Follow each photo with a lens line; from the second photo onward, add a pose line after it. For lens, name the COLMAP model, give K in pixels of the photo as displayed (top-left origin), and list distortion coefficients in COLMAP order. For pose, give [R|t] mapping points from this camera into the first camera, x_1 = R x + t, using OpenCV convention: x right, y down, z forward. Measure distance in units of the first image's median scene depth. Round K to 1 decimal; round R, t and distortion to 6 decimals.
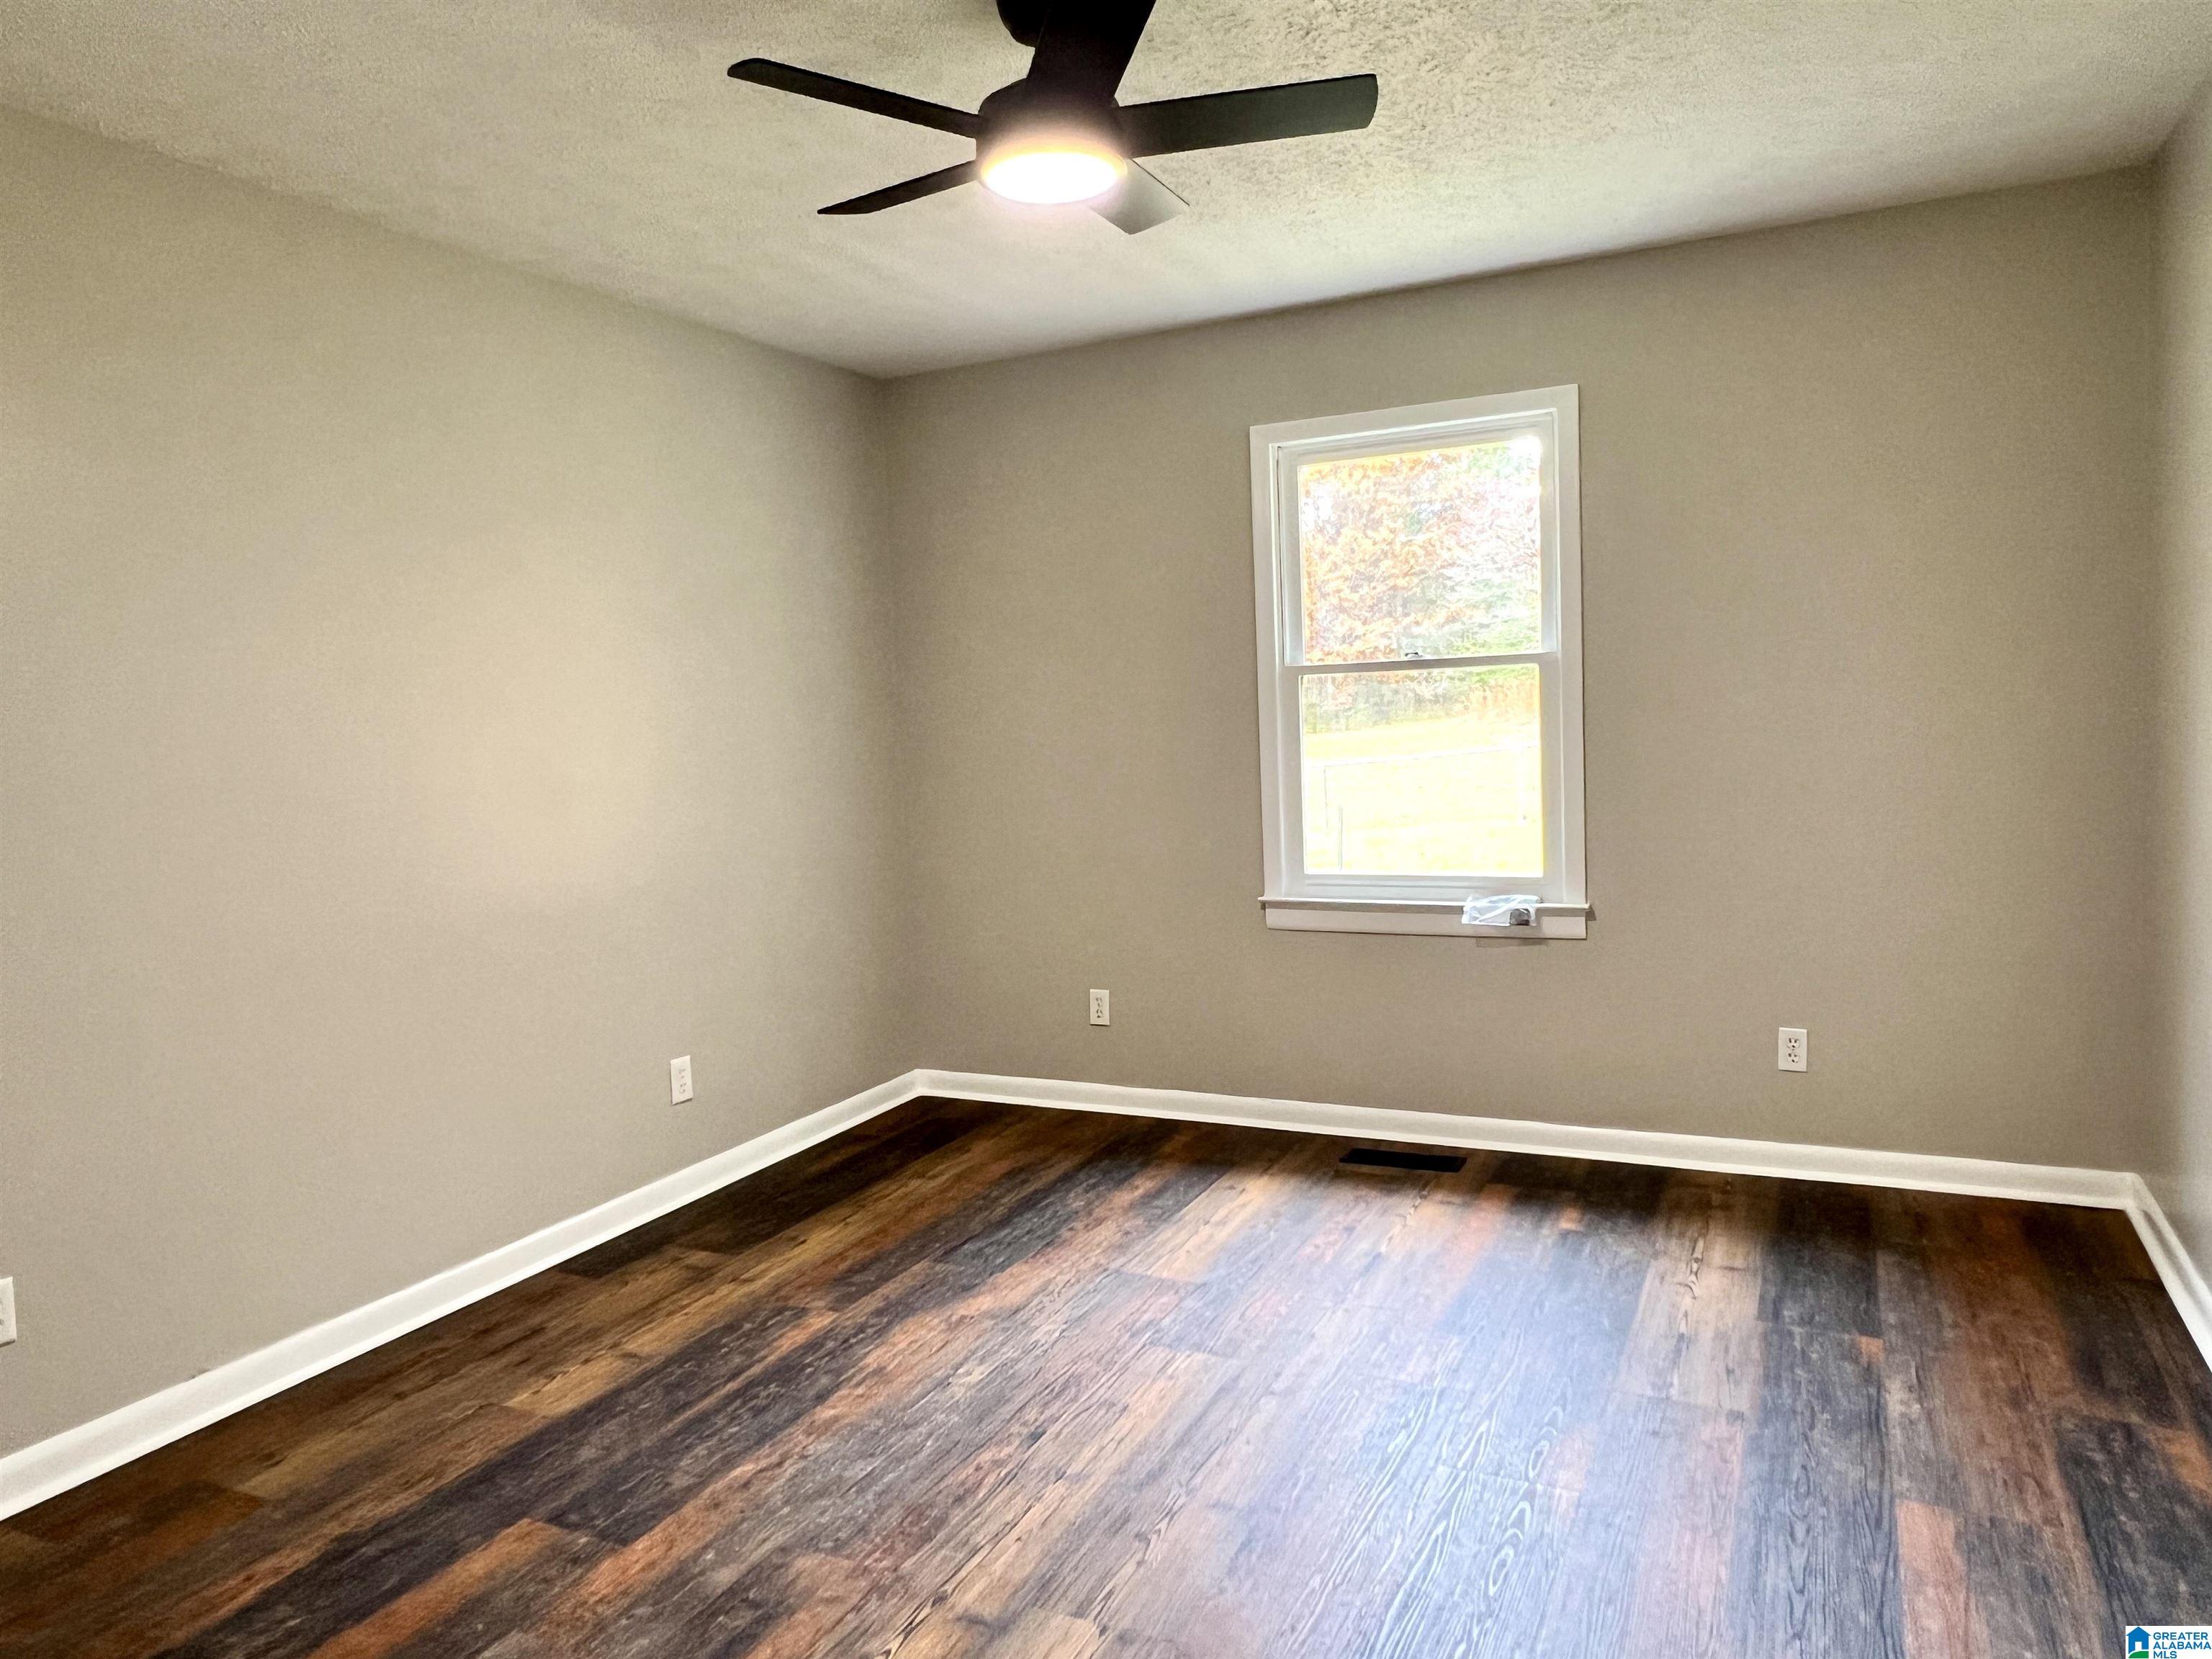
lens RADIAL K [[1414.4, 0, 1111.9], [0, 1414.4, 860.3], [0, 0, 1]] dist [-0.046766, -0.000687]
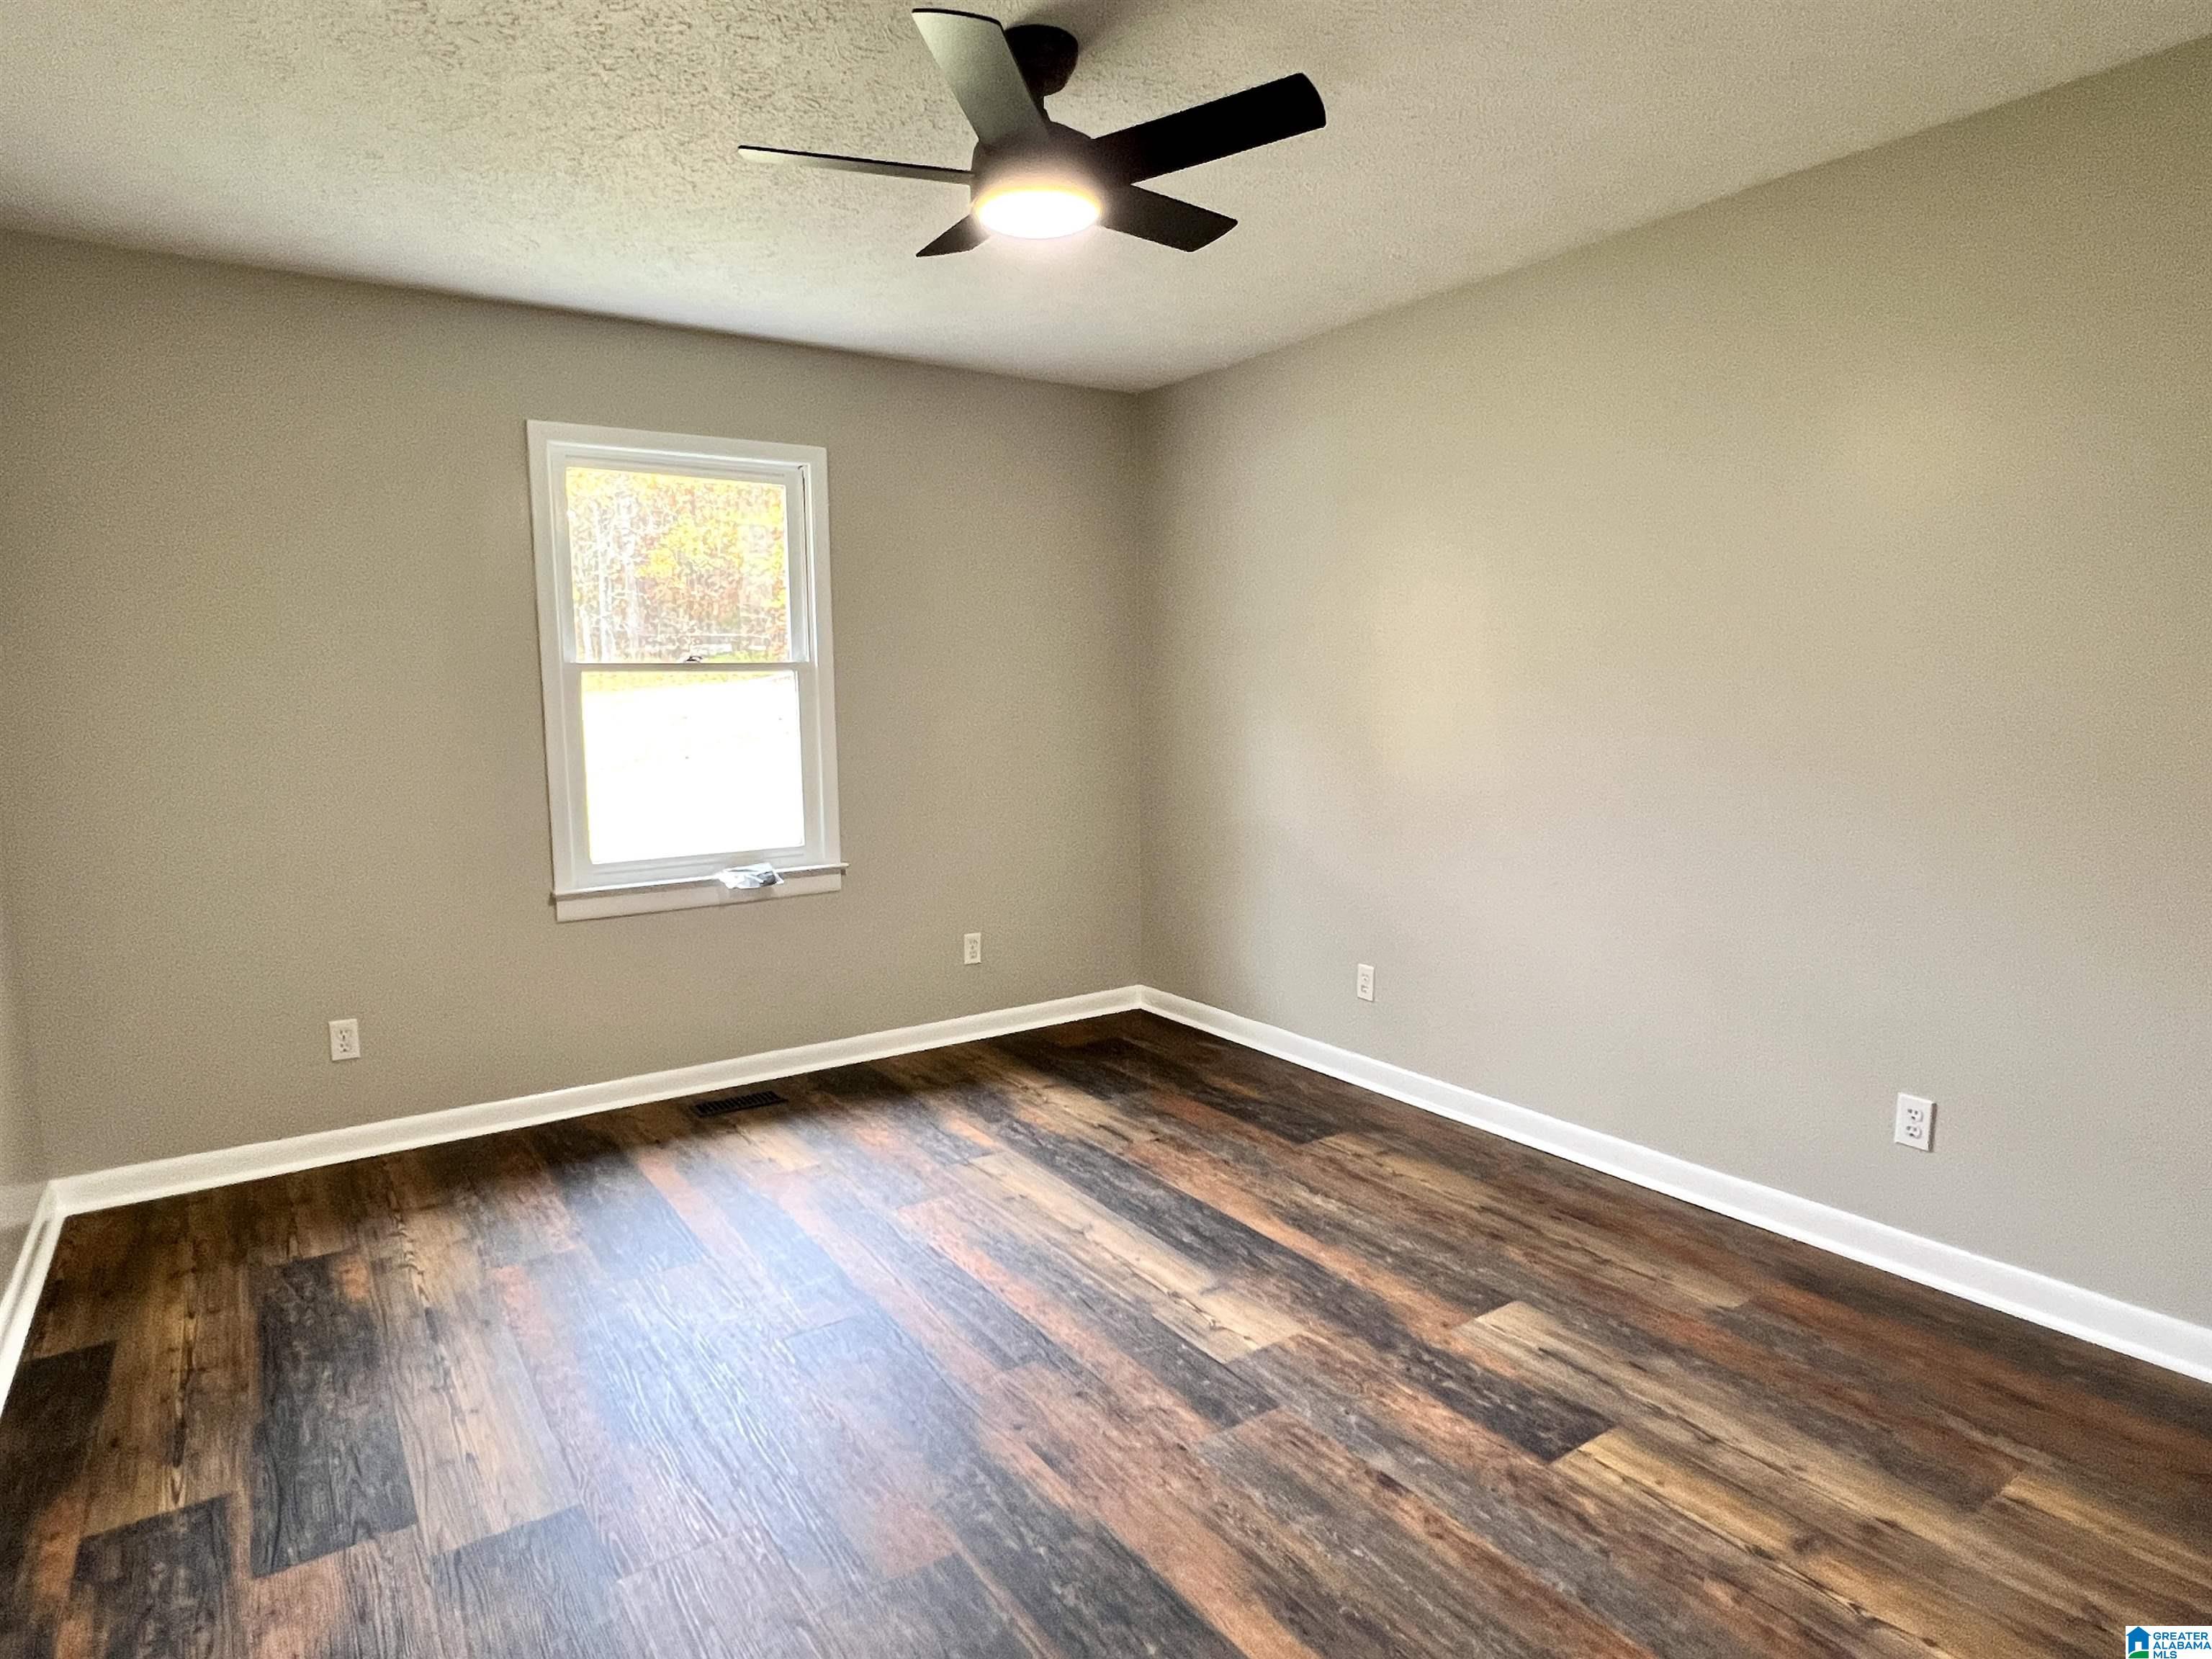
lens RADIAL K [[1262.0, 0, 1106.0], [0, 1262.0, 829.5], [0, 0, 1]] dist [-0.006156, -0.000809]
pose [[0.487522, -0.066297, 0.870590, -0.512275], [0.086606, 0.995867, 0.027339, -0.008127], [-0.868805, 0.062070, 0.491249, 0.229970]]
